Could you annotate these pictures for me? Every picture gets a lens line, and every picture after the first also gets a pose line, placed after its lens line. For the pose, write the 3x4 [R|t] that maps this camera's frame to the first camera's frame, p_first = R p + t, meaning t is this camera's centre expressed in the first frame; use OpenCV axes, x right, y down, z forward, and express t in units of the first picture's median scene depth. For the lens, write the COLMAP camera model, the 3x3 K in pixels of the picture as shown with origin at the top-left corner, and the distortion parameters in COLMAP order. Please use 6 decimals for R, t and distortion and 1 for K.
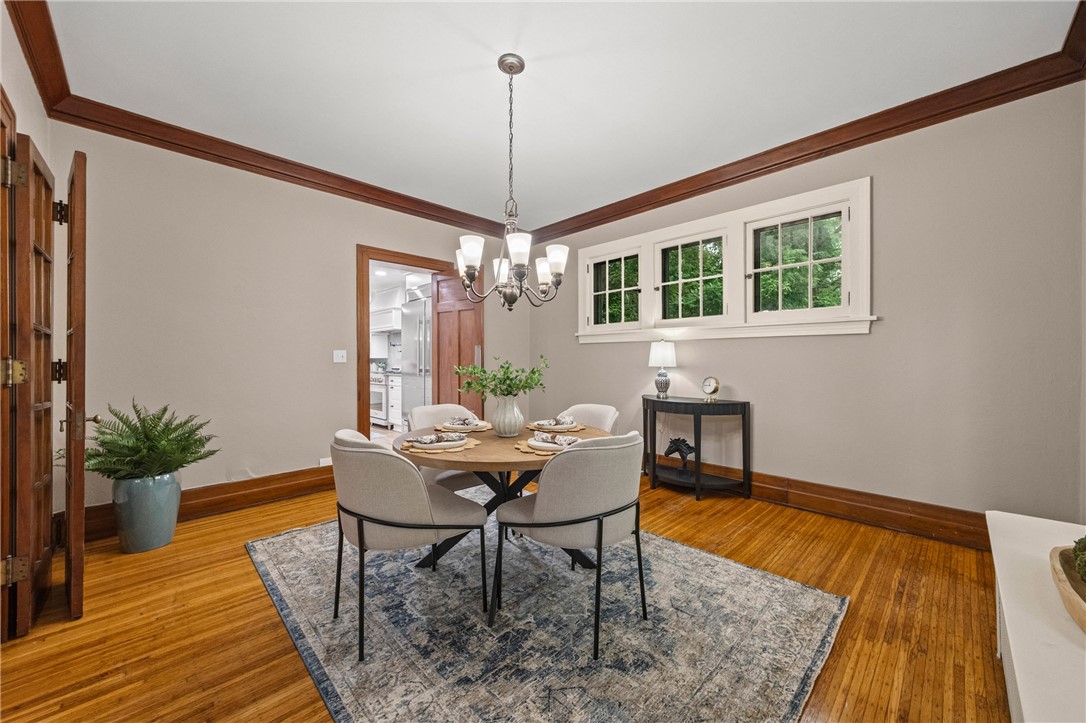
lens RADIAL K [[402.8, 0, 545.5], [0, 402.8, 361.8], [0, 0, 1]] dist [0.003139, -0.000037]
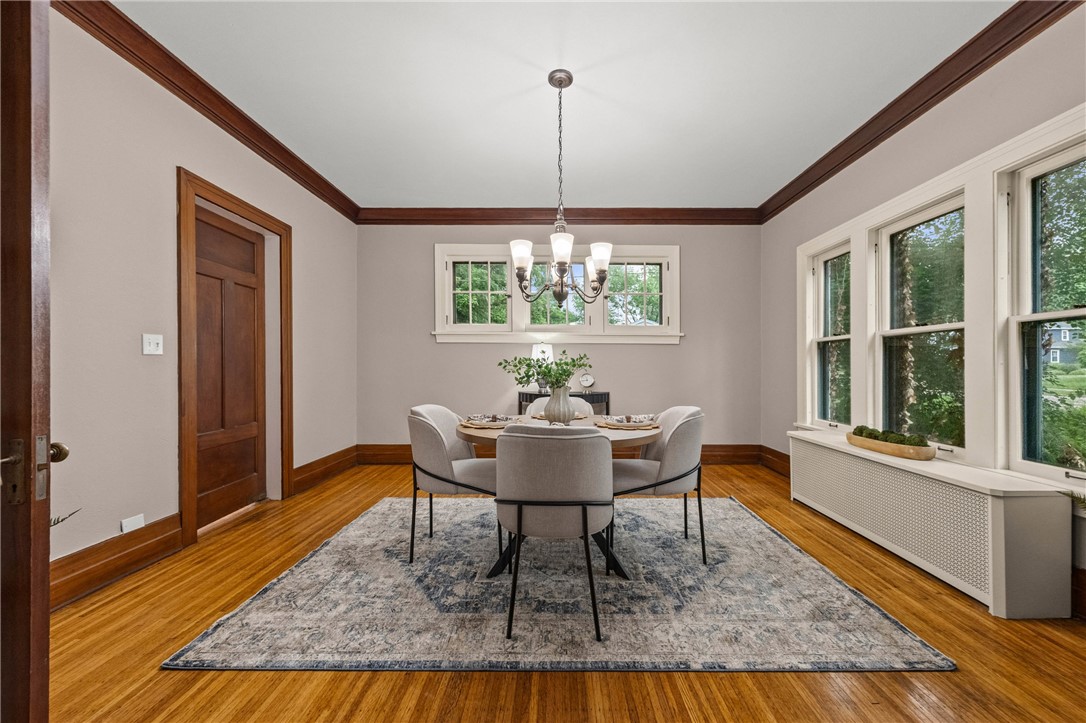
lens RADIAL K [[420.0, 0, 547.0], [0, 420.0, 366.3], [0, 0, 1]] dist [0.002677, 0.000072]
pose [[0.712628, 0.006930, 0.701507, -0.823409], [-0.002078, 0.999968, -0.007767, 0.035462], [-0.701539, 0.004077, 0.712620, 0.212309]]
